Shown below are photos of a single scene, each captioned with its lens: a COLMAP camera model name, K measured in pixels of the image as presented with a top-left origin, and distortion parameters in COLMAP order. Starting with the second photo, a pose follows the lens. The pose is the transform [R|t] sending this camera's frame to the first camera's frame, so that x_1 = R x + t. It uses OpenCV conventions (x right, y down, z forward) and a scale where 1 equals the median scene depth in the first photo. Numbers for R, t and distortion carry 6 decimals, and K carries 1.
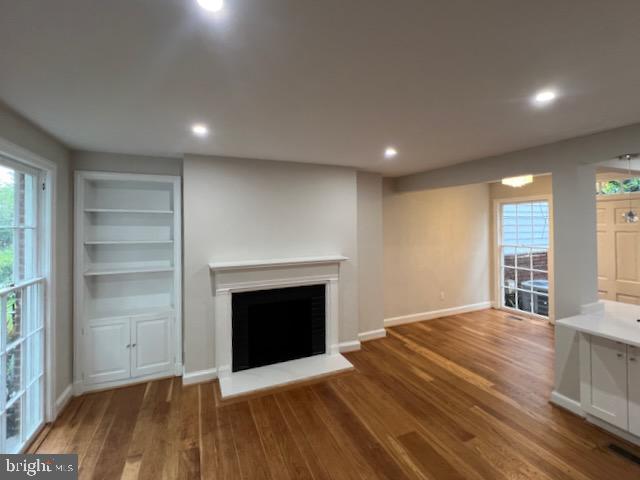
lens RADIAL K [[292.7, 0, 320.6], [0, 292.7, 225.1], [0, 0, 1]] dist [0.000540, 0.000431]
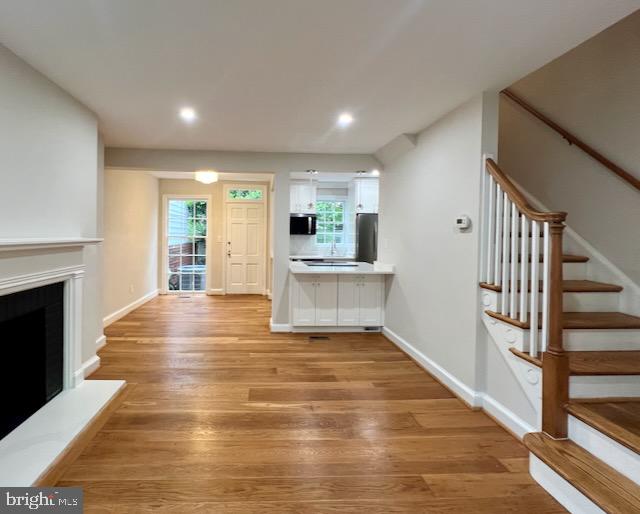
lens RADIAL K [[290.4, 0, 272.1], [0, 290.4, 238.9], [0, 0, 1]] dist [-0.005272, 0.000477]
pose [[0.368058, -0.001411, 0.929802, -0.395934], [-0.017555, 0.999810, 0.008466, 0.095610], [-0.929637, -0.019439, 0.367964, 0.348902]]
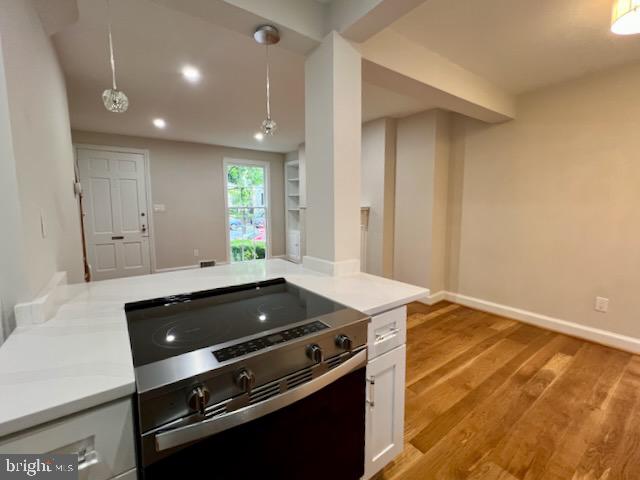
lens RADIAL K [[285.8, 0, 318.2], [0, 285.8, 236.5], [0, 0, 1]] dist [0.001521, -0.000397]
pose [[0.220734, 0.115694, -0.968448, 1.097007], [0.004278, 0.992815, 0.119581, 0.090513], [0.975325, -0.030539, 0.218653, 0.583806]]
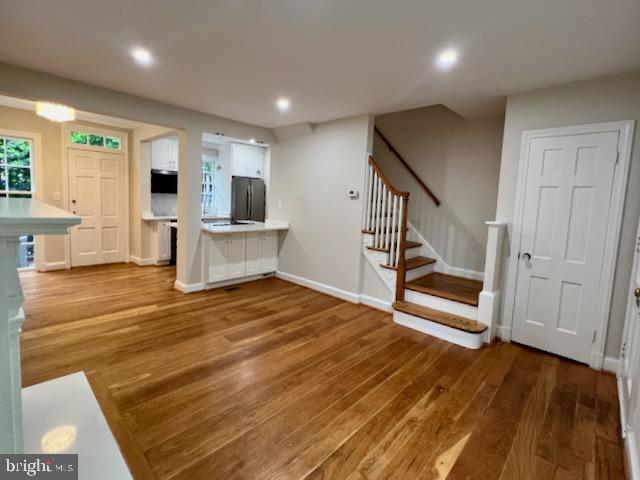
lens RADIAL K [[300.1, 0, 312.3], [0, 300.1, 225.7], [0, 0, 1]] dist [-0.005046, -0.001055]
pose [[-0.379626, -0.089656, 0.920785, -0.567140], [-0.042520, 0.995932, 0.079442, 0.093664], [-0.924162, -0.008994, -0.381894, 0.720209]]
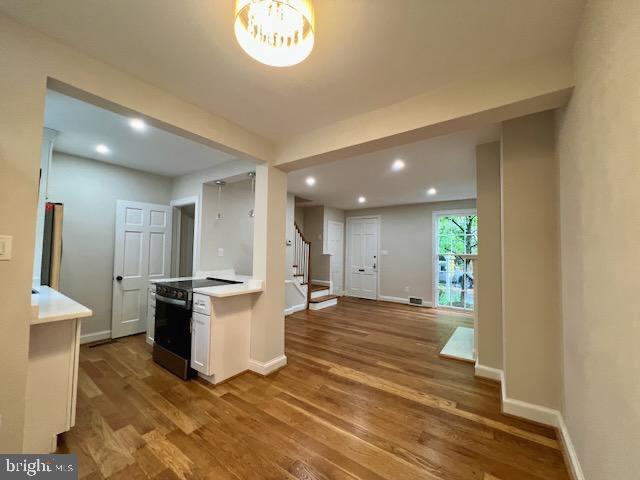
lens RADIAL K [[260.3, 0, 320.2], [0, 260.3, 238.8], [0, 0, 1]] dist [0.000673, -0.000725]
pose [[-0.863362, -0.028136, -0.503800, 0.889173], [-0.008252, 0.999098, -0.041656, 0.097582], [0.504518, -0.031807, -0.862815, 1.459687]]
